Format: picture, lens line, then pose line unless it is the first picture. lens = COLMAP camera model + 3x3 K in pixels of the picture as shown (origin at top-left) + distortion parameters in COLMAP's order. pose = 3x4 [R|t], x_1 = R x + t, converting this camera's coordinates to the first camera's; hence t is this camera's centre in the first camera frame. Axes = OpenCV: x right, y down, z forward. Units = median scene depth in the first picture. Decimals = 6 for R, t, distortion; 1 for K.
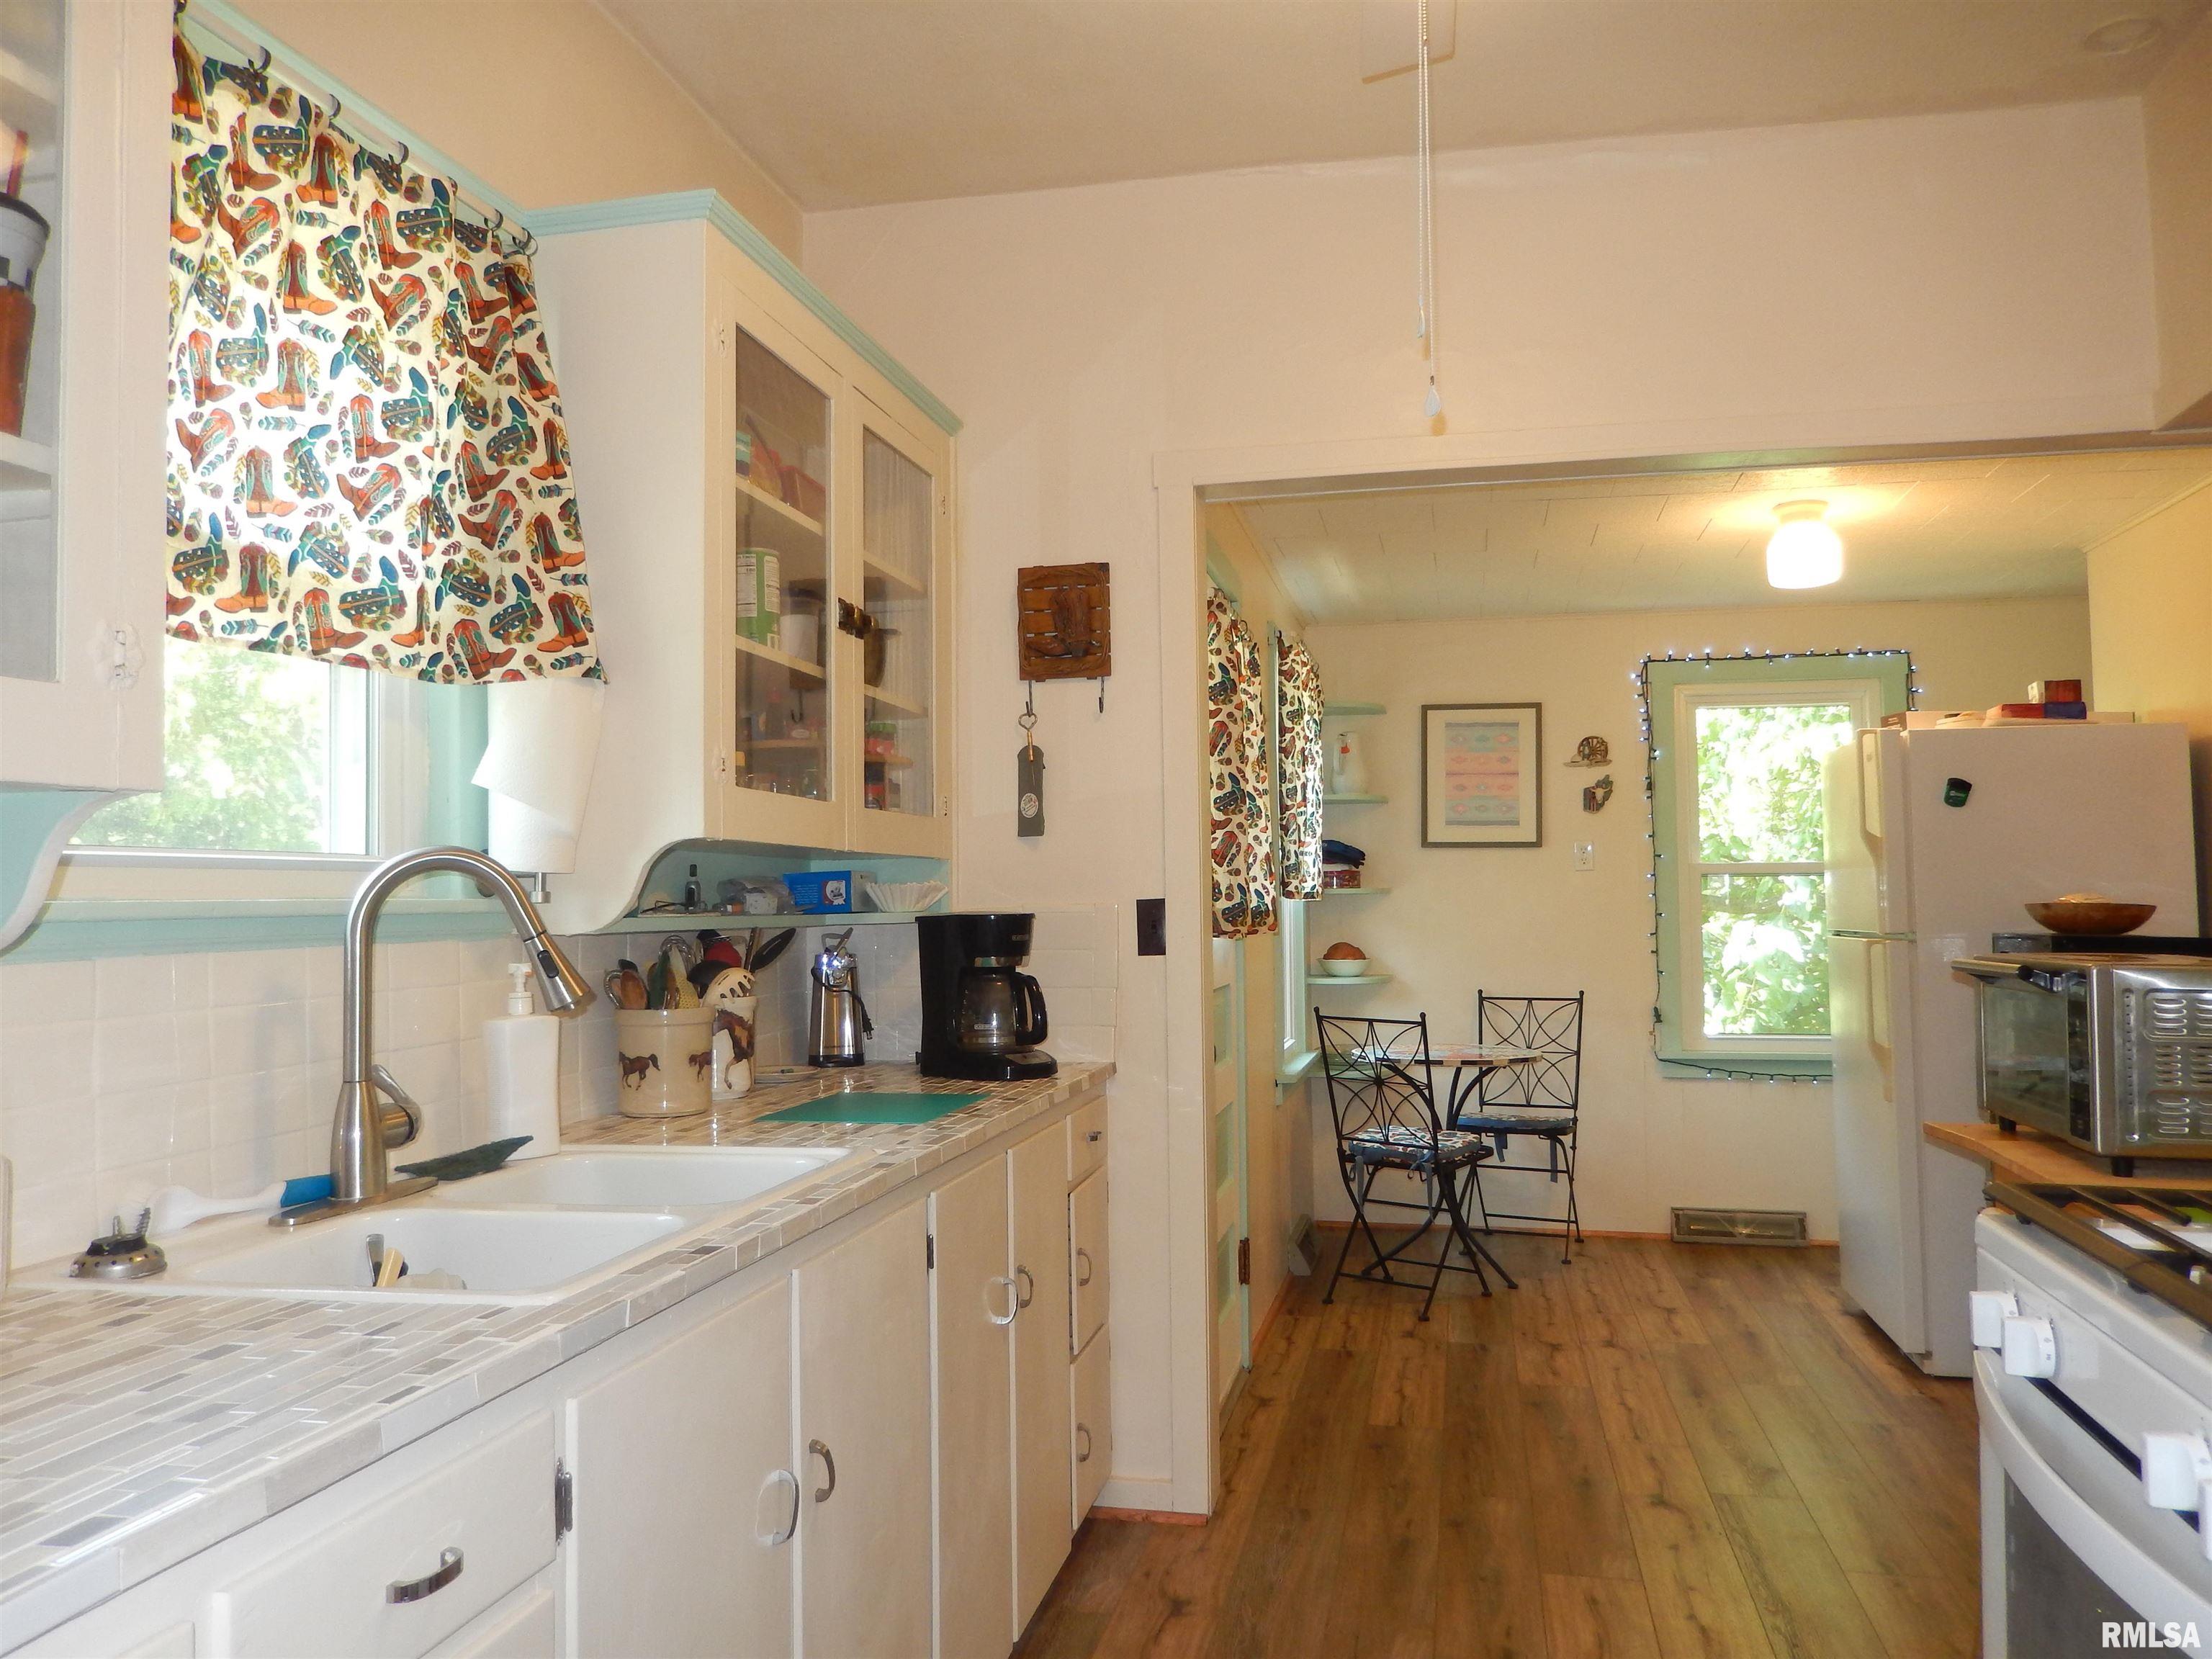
lens RADIAL K [[1642.2, 0, 1108.5], [0, 1642.2, 831.8], [0, 0, 1]] dist [-0.008765, -0.000412]
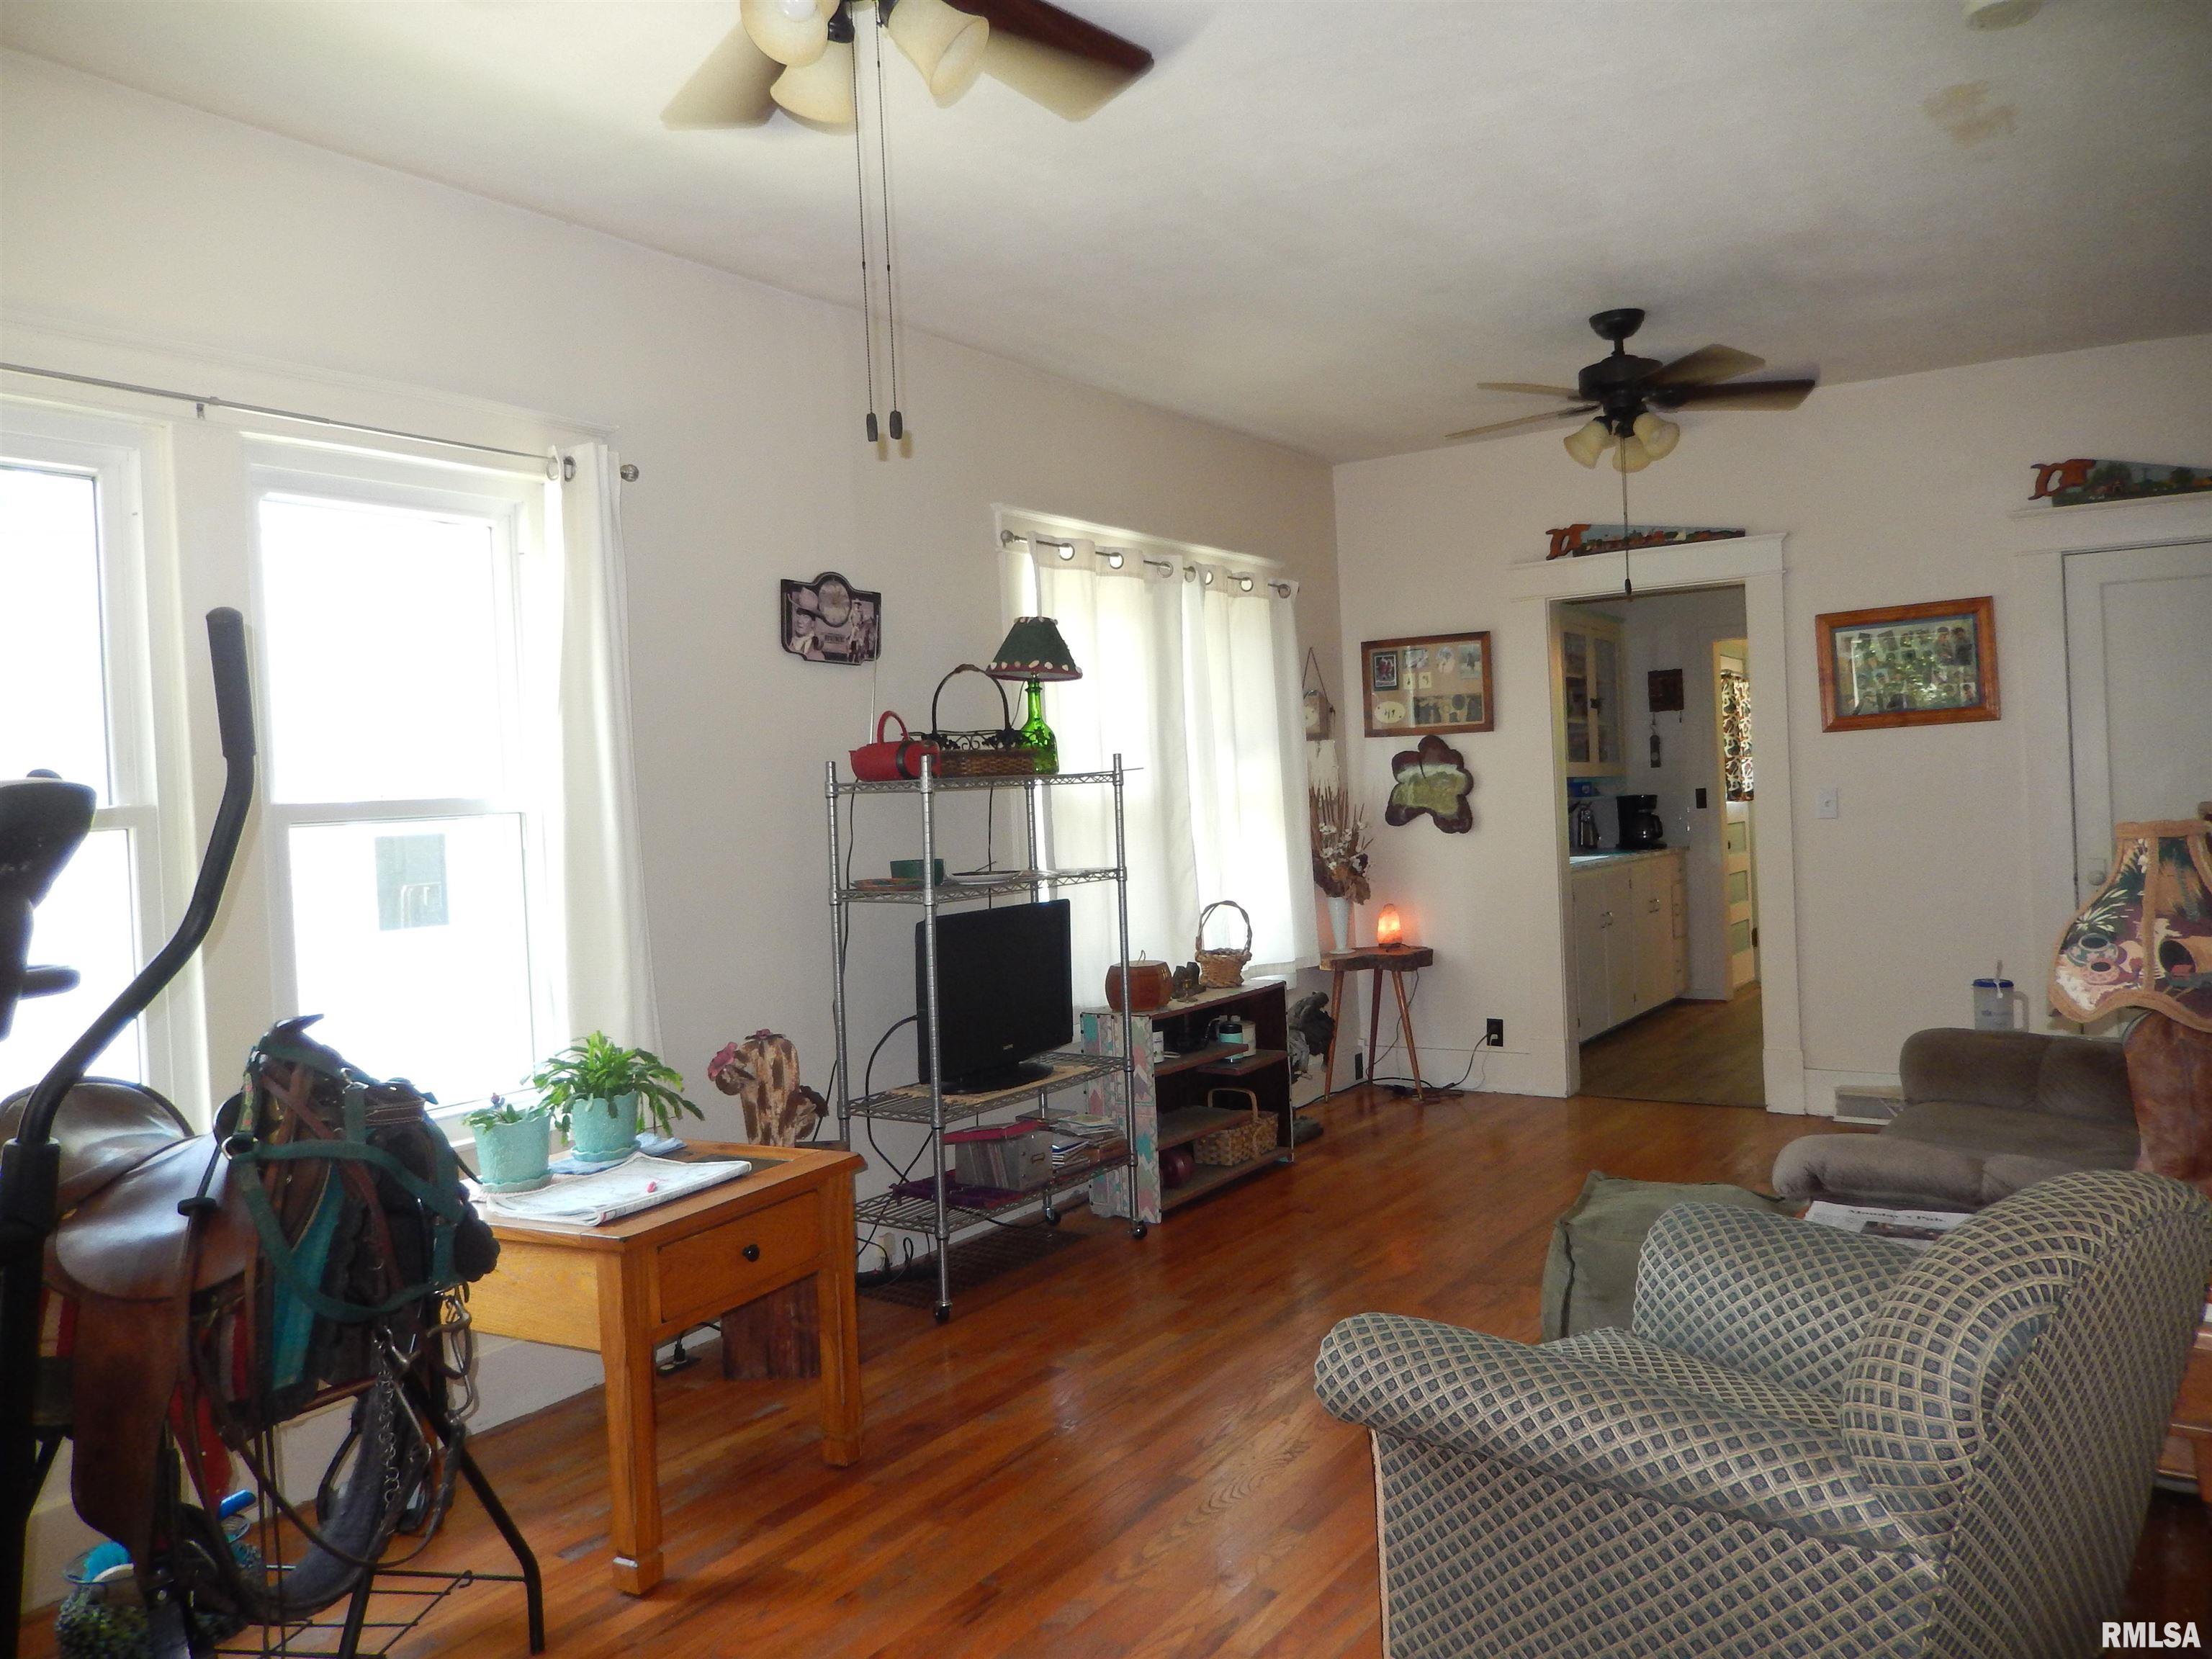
lens RADIAL K [[1642.2, 0, 1111.4], [0, 1642.2, 826.5], [0, 0, 1]] dist [-0.008765, -0.000412]
pose [[0.928727, -0.023478, -0.370021, 0.126542], [0.044761, 0.997793, 0.049037, -0.076343], [0.368053, -0.062105, 0.927728, -2.000959]]
